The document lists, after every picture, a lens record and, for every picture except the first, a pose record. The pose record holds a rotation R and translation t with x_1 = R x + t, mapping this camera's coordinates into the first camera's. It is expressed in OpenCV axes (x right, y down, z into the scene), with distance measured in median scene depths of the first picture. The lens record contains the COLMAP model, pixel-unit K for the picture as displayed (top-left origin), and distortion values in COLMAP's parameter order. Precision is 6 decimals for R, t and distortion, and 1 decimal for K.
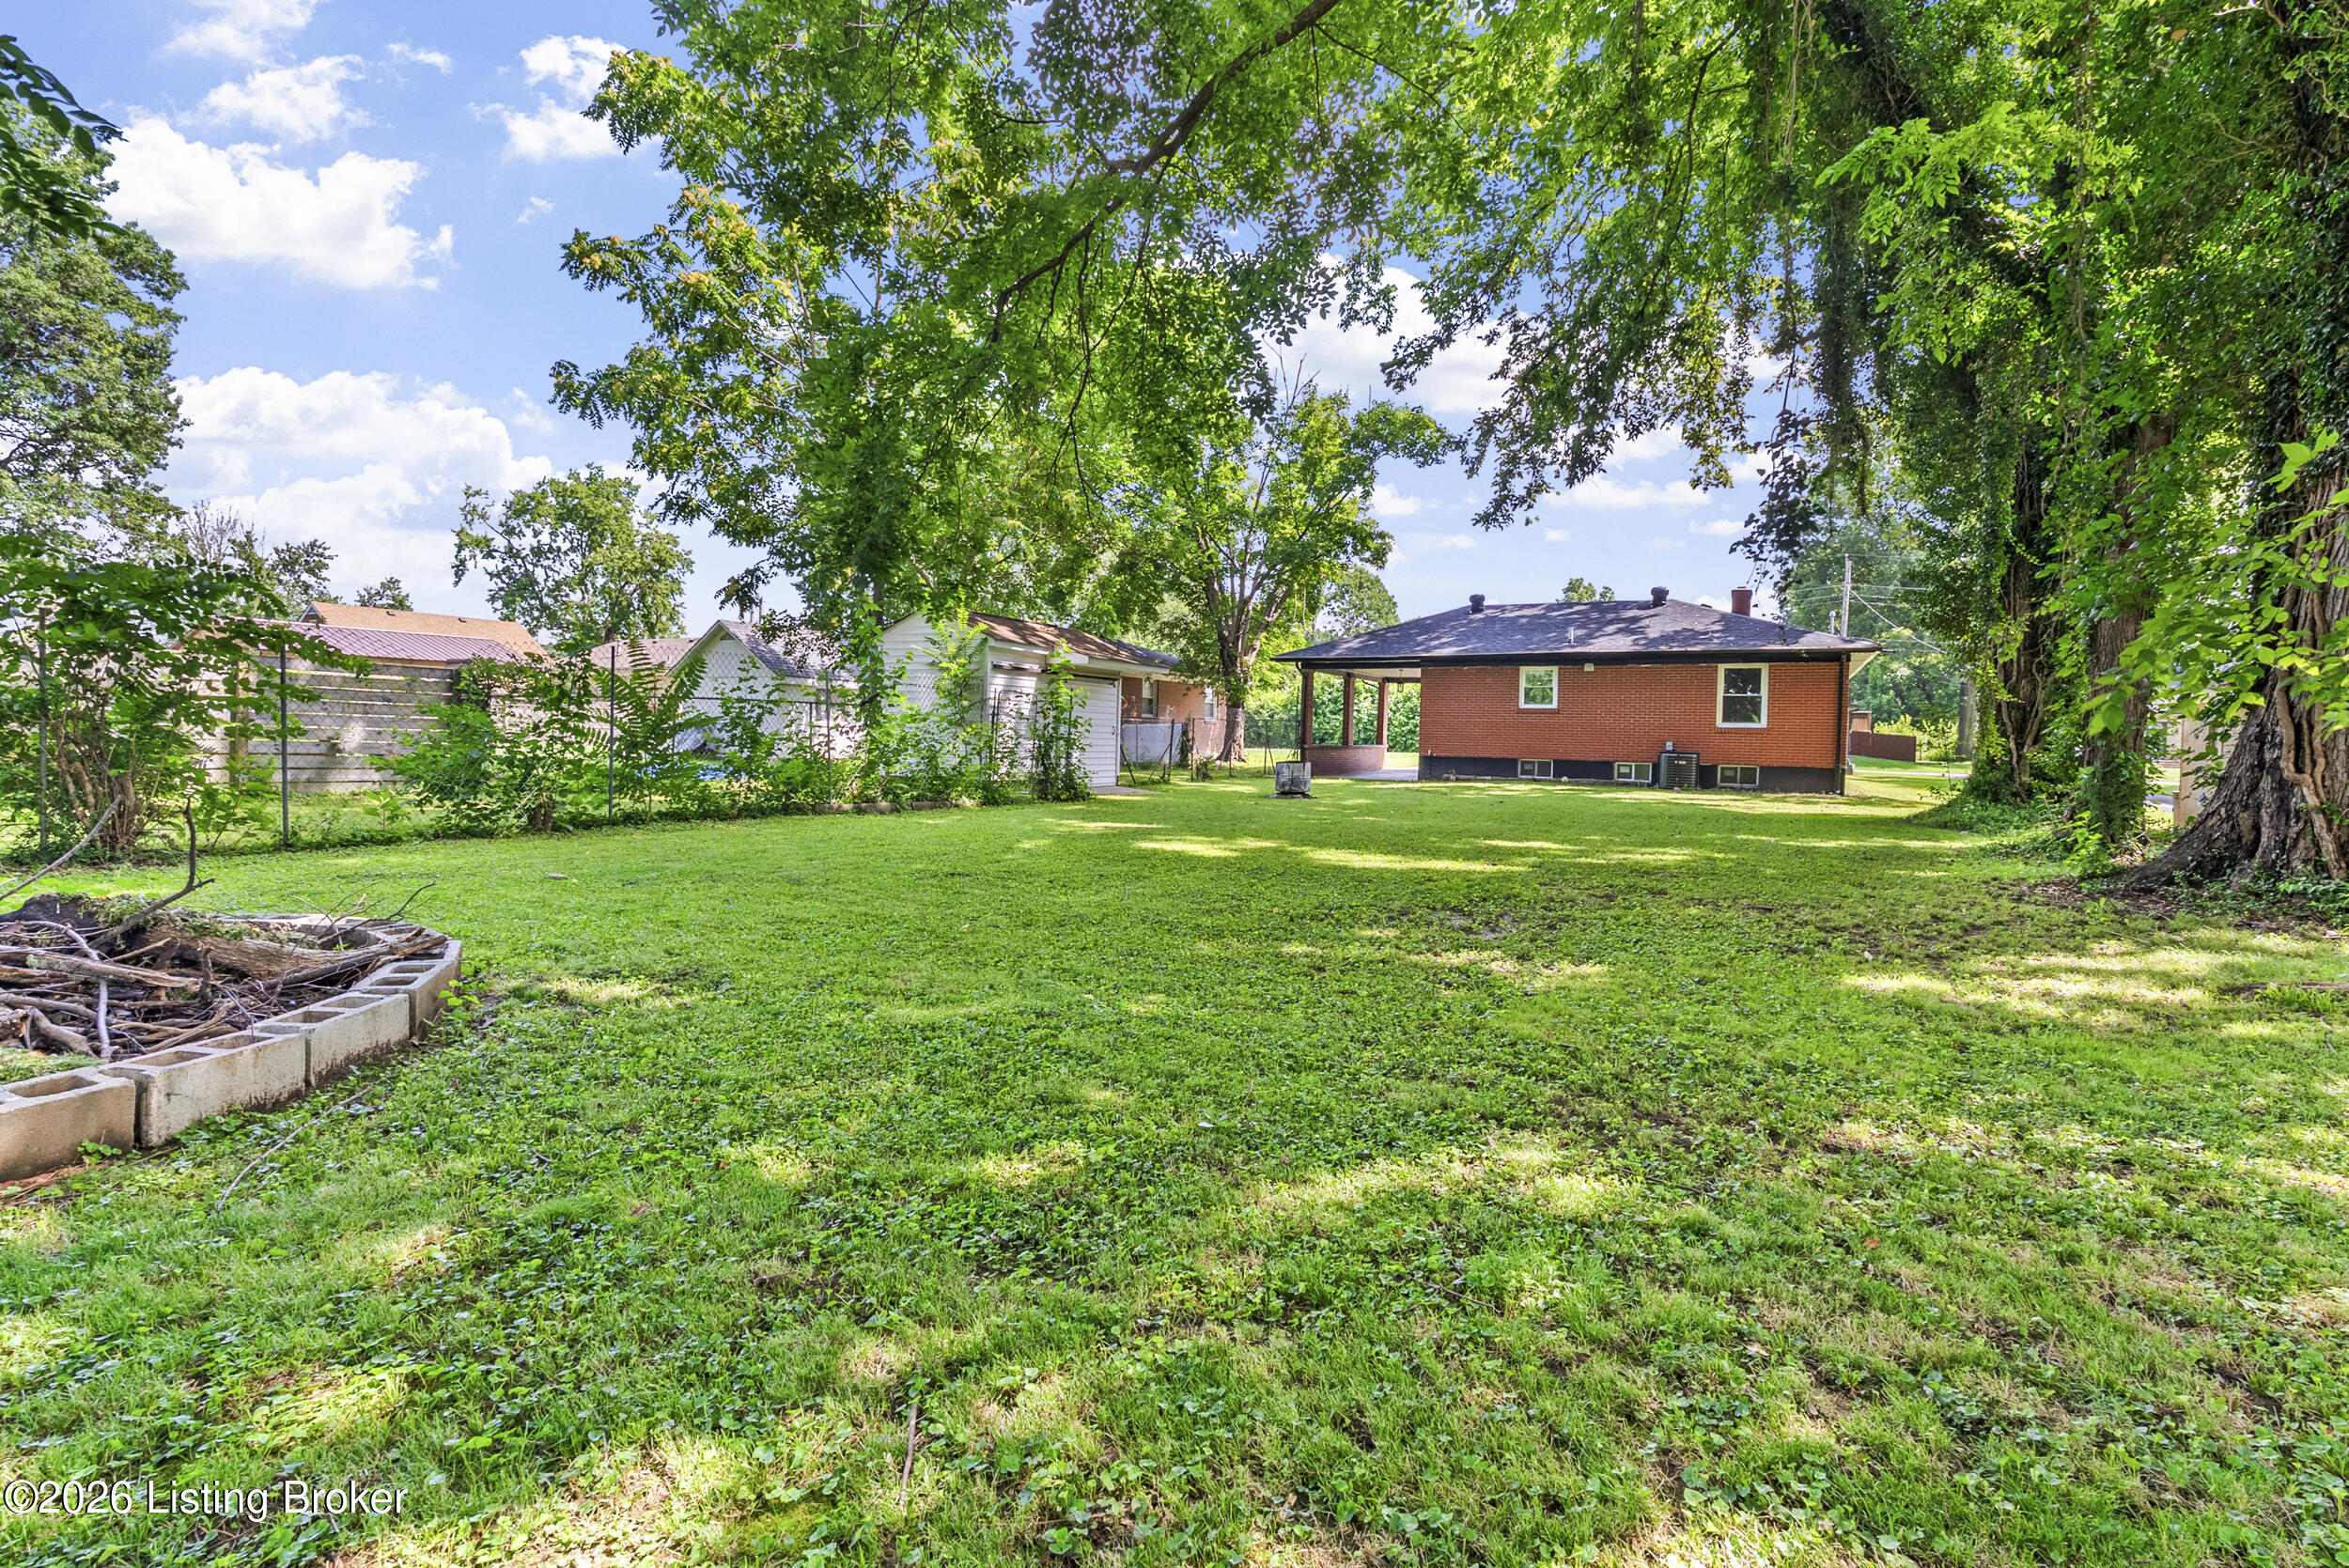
lens RADIAL K [[1052.8, 0, 1167.9], [0, 1052.8, 774.9], [0, 0, 1]] dist [-0.009228, 0.005468]
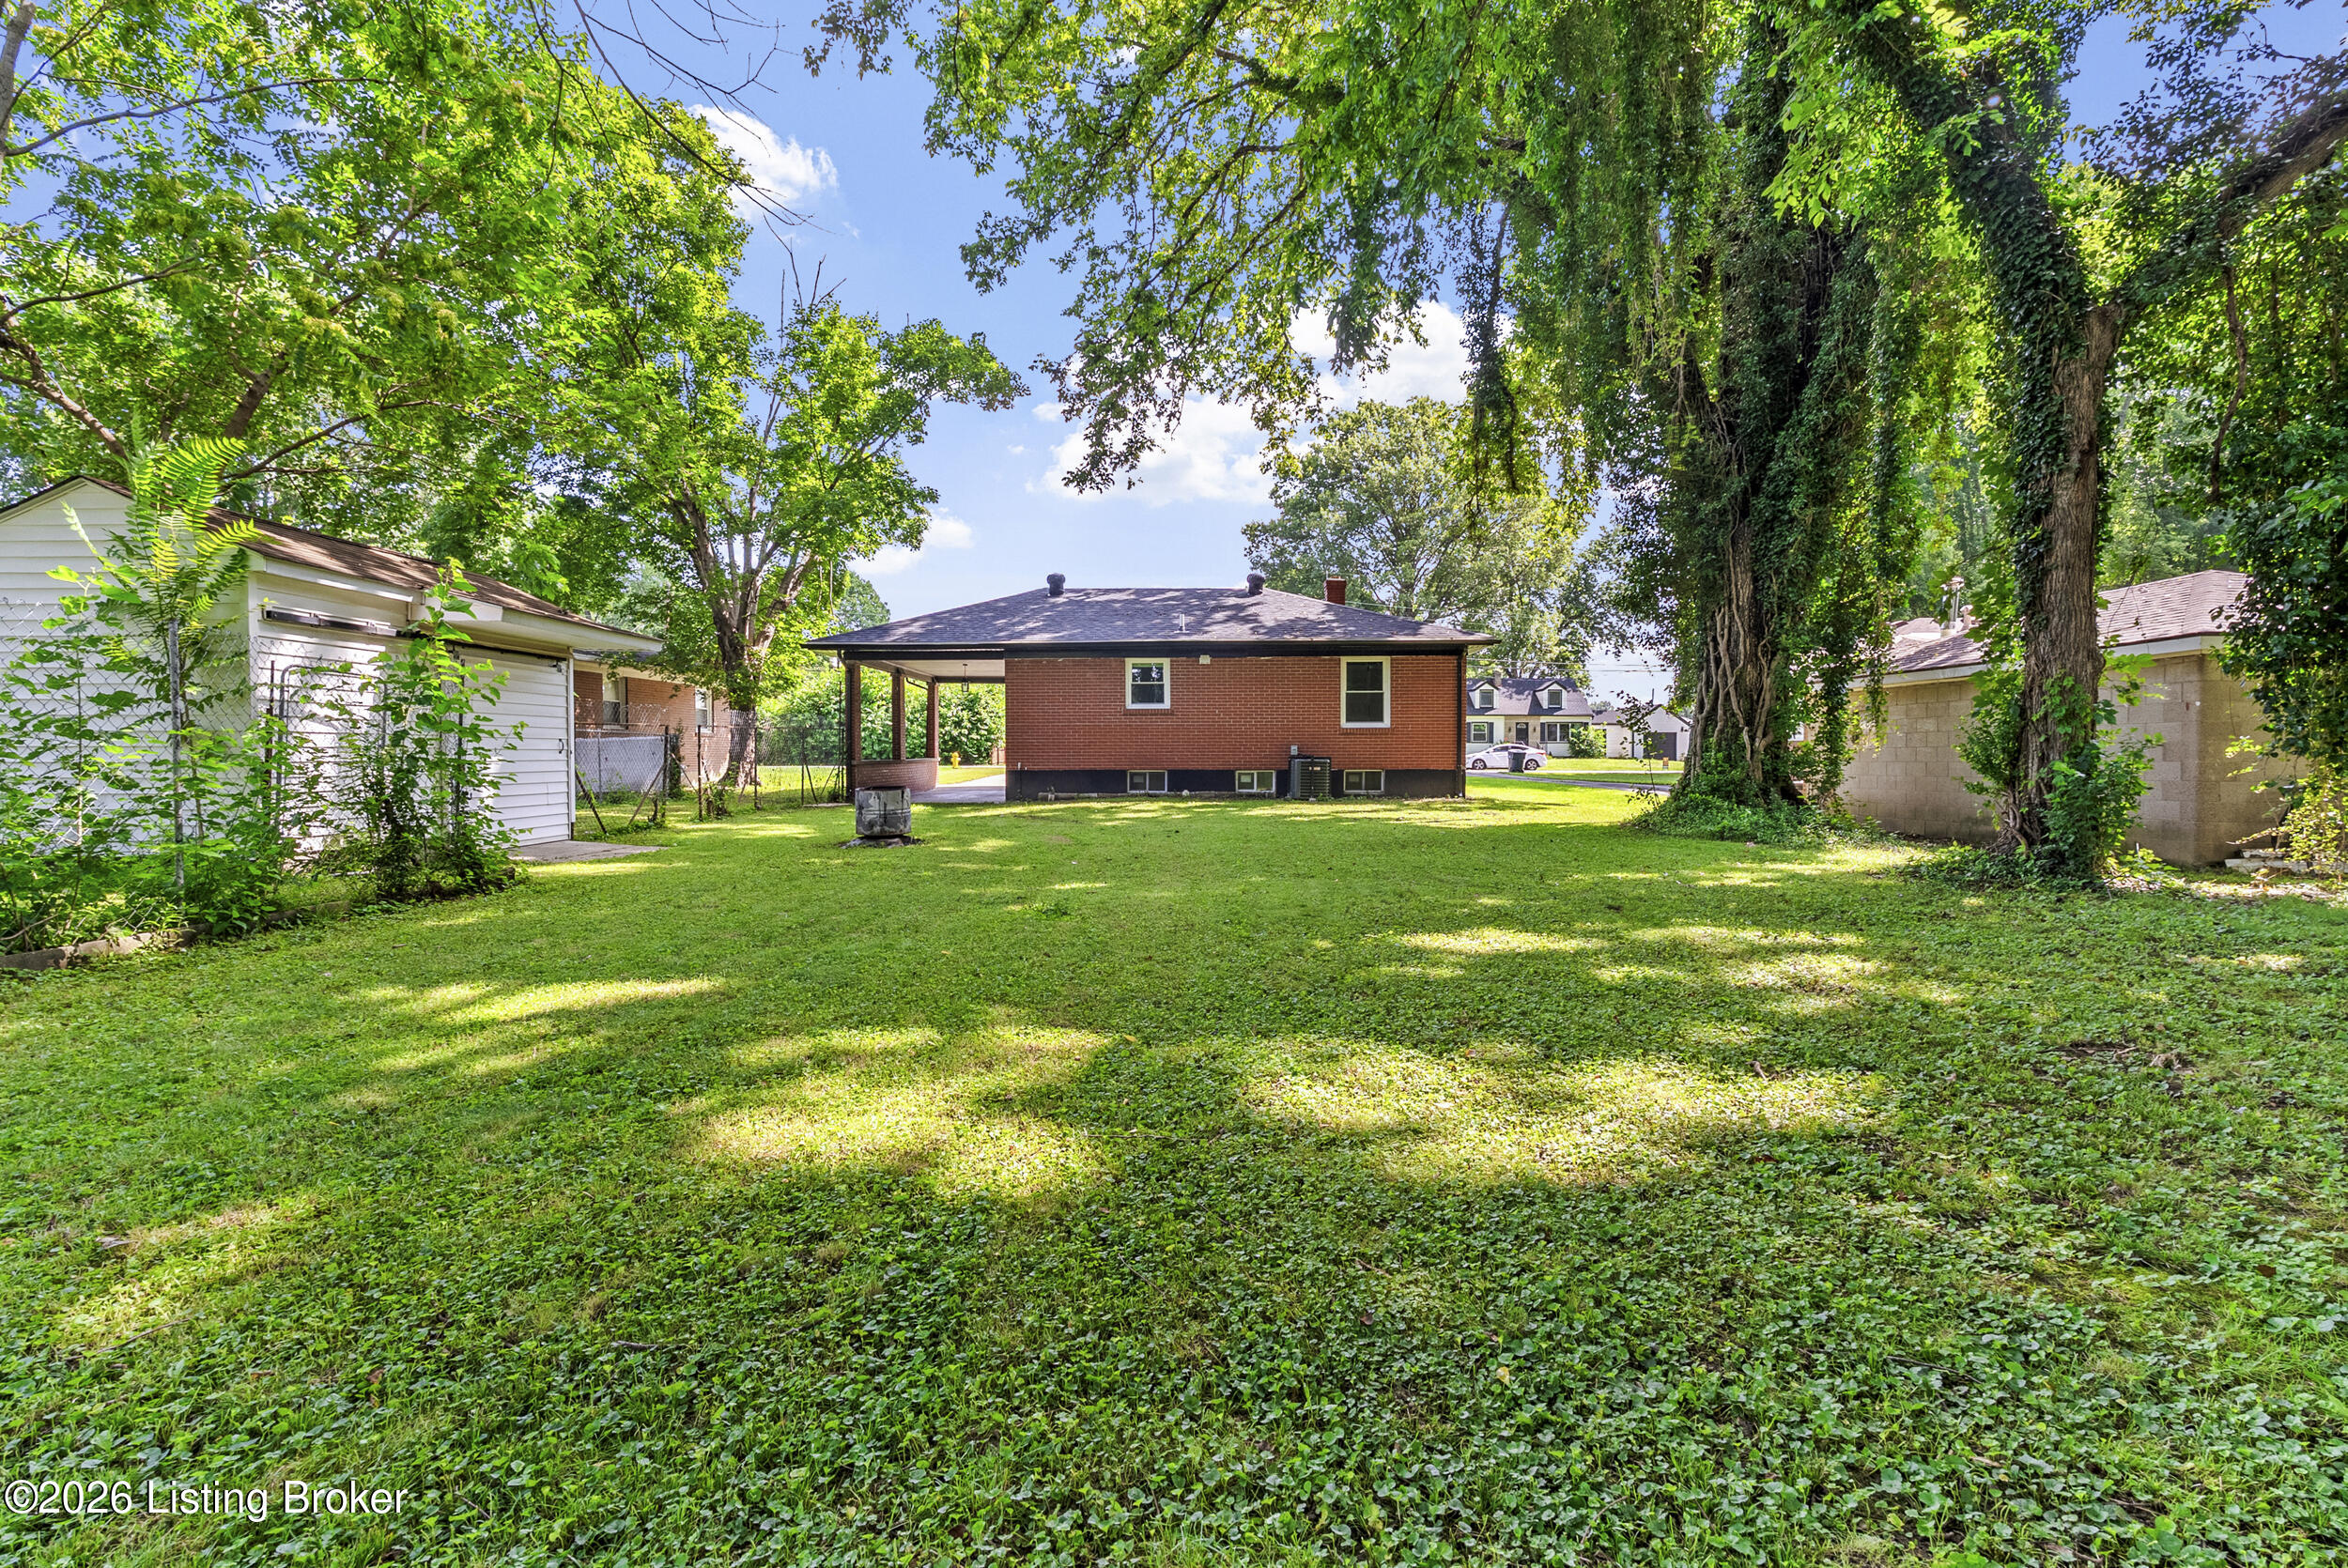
lens RADIAL K [[1052.2, 0, 1167.4], [0, 1052.2, 774.9], [0, 0, 1]] dist [-0.009228, 0.005468]
pose [[0.888259, -0.035127, 0.457998, -0.014968], [0.040244, 0.999189, -0.001416, -0.008861], [-0.457576, 0.019689, 0.888952, 0.242187]]
